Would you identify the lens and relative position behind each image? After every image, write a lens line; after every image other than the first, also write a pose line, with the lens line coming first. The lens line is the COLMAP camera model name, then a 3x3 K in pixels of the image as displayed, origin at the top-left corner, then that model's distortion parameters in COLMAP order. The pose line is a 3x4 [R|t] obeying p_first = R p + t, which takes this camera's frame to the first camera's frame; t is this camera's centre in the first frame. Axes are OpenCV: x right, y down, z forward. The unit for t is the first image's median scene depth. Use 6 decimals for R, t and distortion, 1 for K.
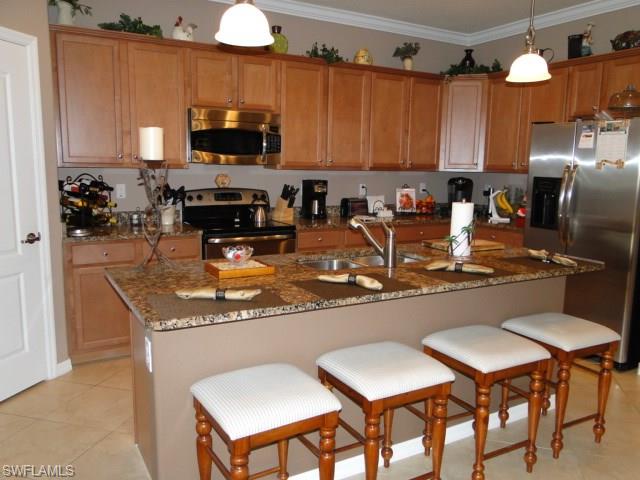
lens RADIAL K [[535.3, 0, 320.0], [0, 535.3, 240.0], [0, 0, 1]] dist [0.006241, -0.003713]
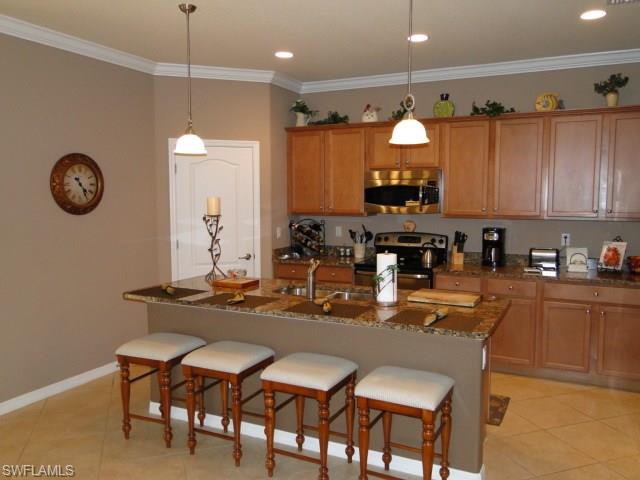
lens RADIAL K [[535.3, 0, 320.0], [0, 535.3, 240.0], [0, 0, 1]] dist [0.006241, -0.003713]
pose [[0.545061, 0.053041, -0.836717, 0.728310], [-0.110053, 0.993888, -0.008687, -0.047350], [0.831142, 0.096818, 0.547566, 0.173083]]
